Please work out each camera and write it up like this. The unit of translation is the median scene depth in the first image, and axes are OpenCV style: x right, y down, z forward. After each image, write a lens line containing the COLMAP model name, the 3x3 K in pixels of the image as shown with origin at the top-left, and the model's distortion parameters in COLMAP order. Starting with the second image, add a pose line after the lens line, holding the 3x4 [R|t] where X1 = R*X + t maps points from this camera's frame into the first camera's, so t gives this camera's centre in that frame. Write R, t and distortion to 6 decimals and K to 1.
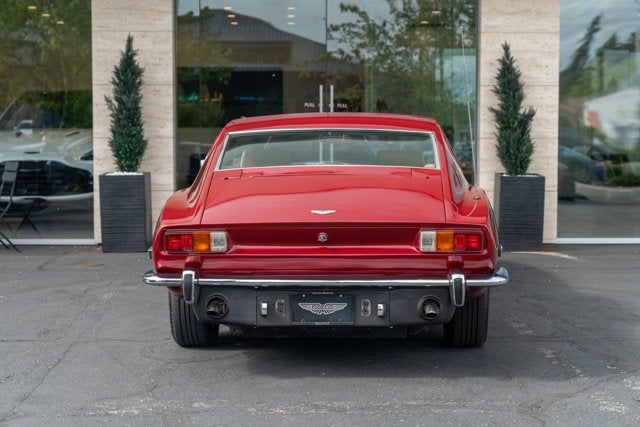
lens RADIAL K [[1145.3, 0, 320.0], [0, 1145.3, 213.5], [0, 0, 1]] dist [-0.002756, 0.057837]
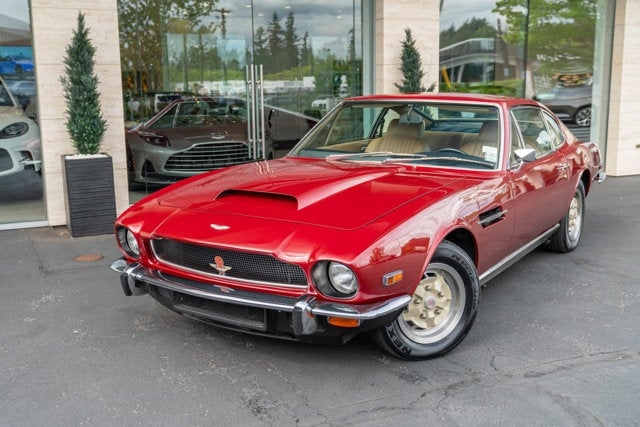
lens RADIAL K [[710.3, 0, 305.2], [0, 710.3, 212.0], [0, 0, 1]] dist [0.010318, 0.009337]
pose [[0.918043, -0.082967, 0.387703, -0.236437], [0.042728, 0.992868, 0.111295, -0.046414], [-0.394172, -0.085608, 0.915041, 0.353453]]
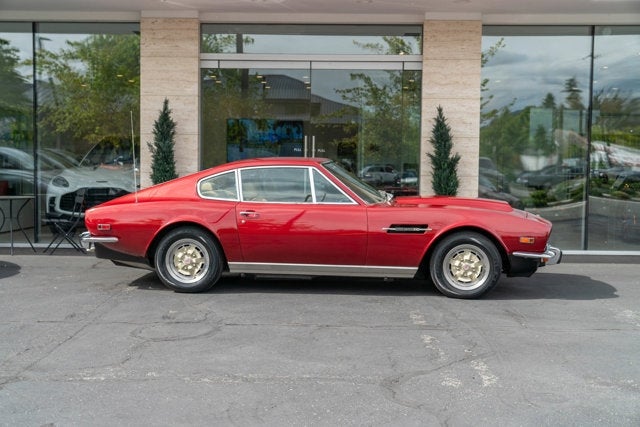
lens RADIAL K [[831.9, 0, 317.2], [0, 831.9, 217.2], [0, 0, 1]] dist [0.001619, 0.006824]
pose [[0.998911, 0.013504, -0.044667, 0.062495], [-0.013792, 0.999886, -0.006138, -0.008387], [0.044579, 0.006747, 0.998983, 0.003324]]
